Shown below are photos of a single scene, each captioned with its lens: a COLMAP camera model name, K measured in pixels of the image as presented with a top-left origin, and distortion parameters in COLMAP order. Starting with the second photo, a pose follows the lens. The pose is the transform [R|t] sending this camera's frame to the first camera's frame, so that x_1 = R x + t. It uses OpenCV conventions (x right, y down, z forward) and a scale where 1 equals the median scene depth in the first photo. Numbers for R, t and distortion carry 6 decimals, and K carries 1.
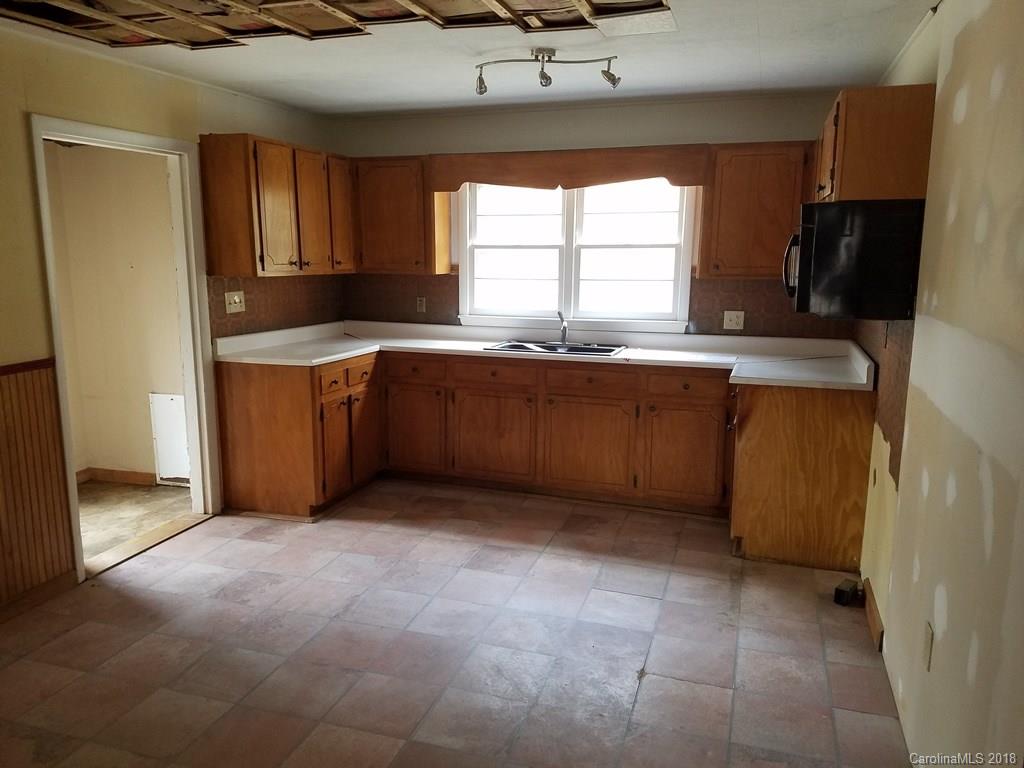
lens RADIAL K [[791.0, 0, 508.5], [0, 791.0, 383.3], [0, 0, 1]] dist [-0.003049, -0.002312]
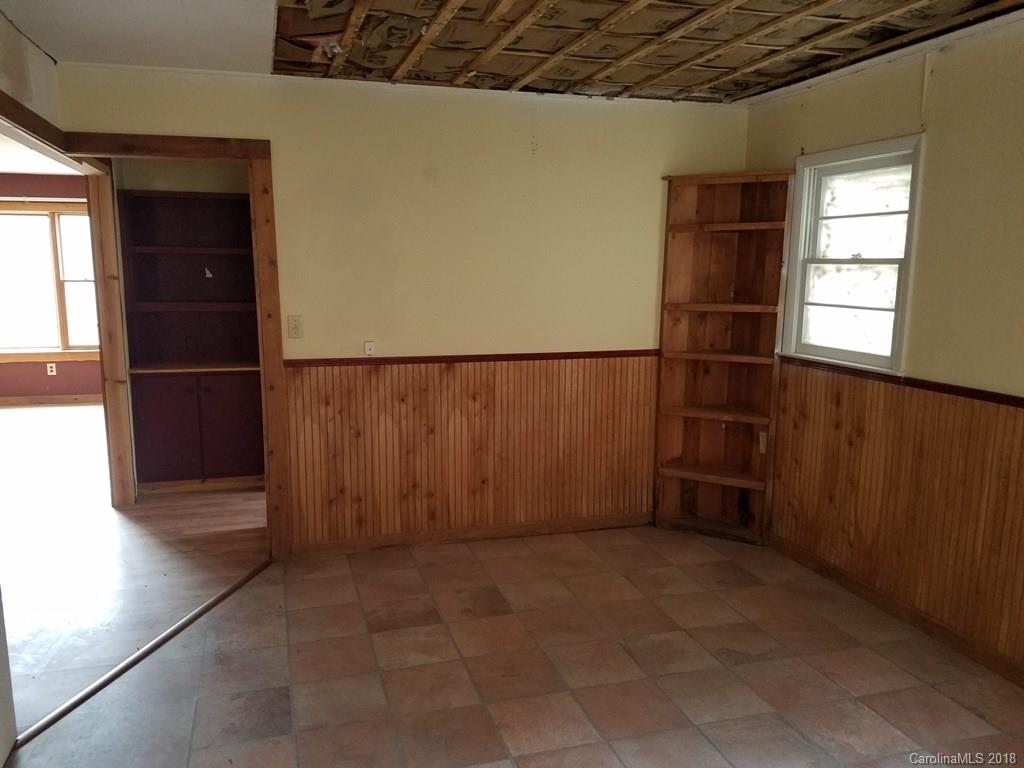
lens RADIAL K [[791.0, 0, 505.9], [0, 791.0, 387.8], [0, 0, 1]] dist [-0.003049, -0.002312]
pose [[-0.821425, 0.073429, -0.565569, 0.358705], [-0.121735, 0.946248, 0.299659, -0.244321], [0.557172, 0.314998, -0.768333, 1.458180]]
